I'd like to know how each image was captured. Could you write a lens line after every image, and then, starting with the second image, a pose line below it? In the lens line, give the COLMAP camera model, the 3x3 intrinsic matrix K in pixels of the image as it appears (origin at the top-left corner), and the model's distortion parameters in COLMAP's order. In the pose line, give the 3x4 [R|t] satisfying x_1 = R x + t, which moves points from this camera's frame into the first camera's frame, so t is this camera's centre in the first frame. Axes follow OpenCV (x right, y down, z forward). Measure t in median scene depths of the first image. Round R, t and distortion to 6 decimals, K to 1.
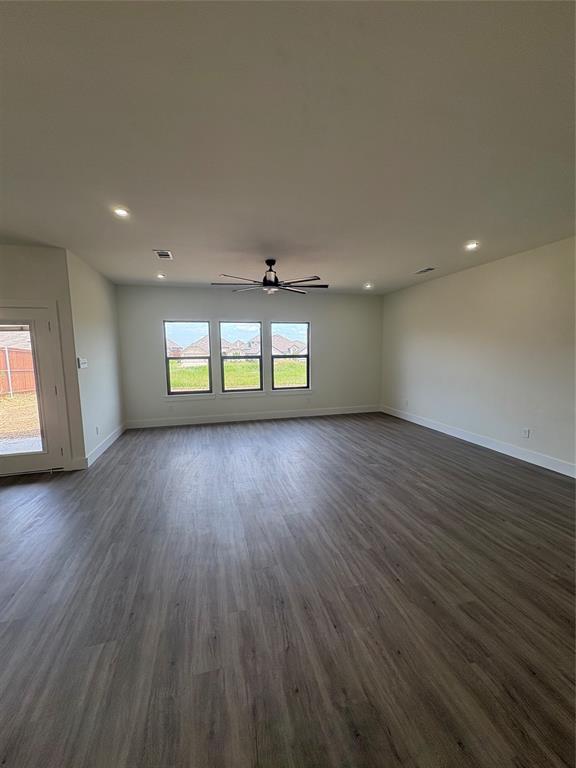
lens RADIAL K [[305.6, 0, 288.0], [0, 305.6, 384.0], [0, 0, 1]] dist [-0.001478, 0.000094]
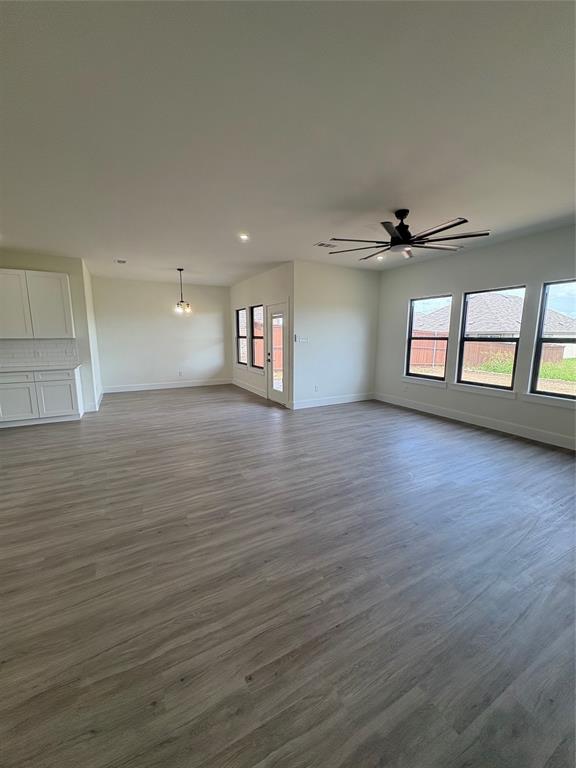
lens RADIAL K [[305.6, 0, 288.0], [0, 305.6, 384.0], [0, 0, 1]] dist [-0.001478, 0.000094]
pose [[0.225217, 0.165362, -0.960173, 0.789775], [-0.111052, 0.983426, 0.143319, -0.060658], [0.967959, 0.074352, 0.239848, 0.650050]]
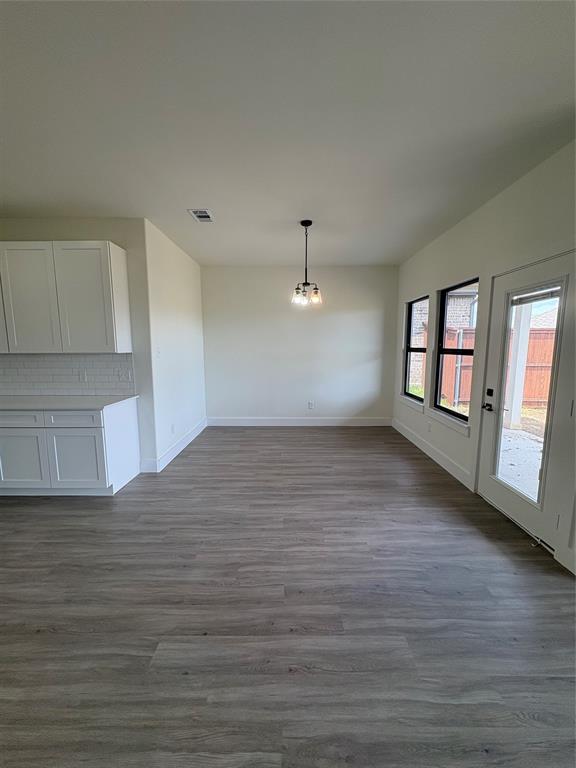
lens RADIAL K [[305.6, 0, 288.0], [0, 305.6, 384.0], [0, 0, 1]] dist [-0.001478, 0.000094]
pose [[-0.272504, 0.133001, -0.952918, -0.144498], [-0.099549, 0.981187, 0.165414, -0.057073], [0.956991, 0.139938, -0.254137, 0.672966]]
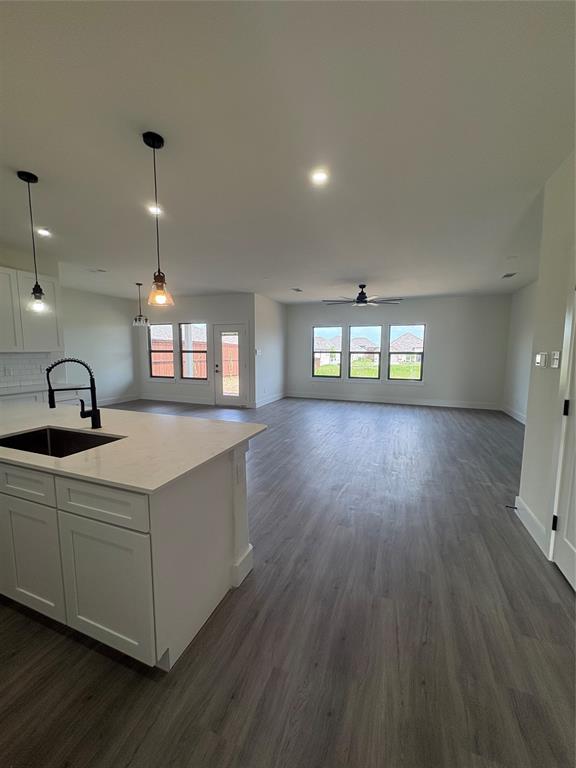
lens RADIAL K [[305.6, 0, 288.0], [0, 305.6, 384.0], [0, 0, 1]] dist [-0.001478, 0.000094]
pose [[0.805015, 0.080936, -0.587707, 0.634714], [-0.080241, 0.996401, 0.027309, 0.064125], [0.587803, 0.025174, 0.808613, -0.436238]]
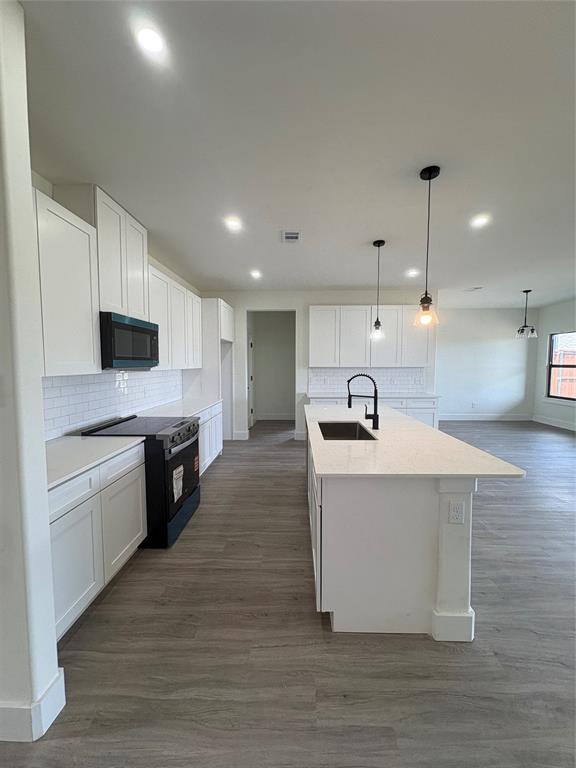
lens RADIAL K [[305.0, 0, 288.0], [0, 305.0, 384.0], [0, 0, 1]] dist [0.001293, 0.000306]
pose [[-0.290677, 0.078723, -0.953577, 0.744793], [-0.101297, 0.988477, 0.112482, 0.028253], [0.951444, 0.129291, -0.279353, -0.208269]]
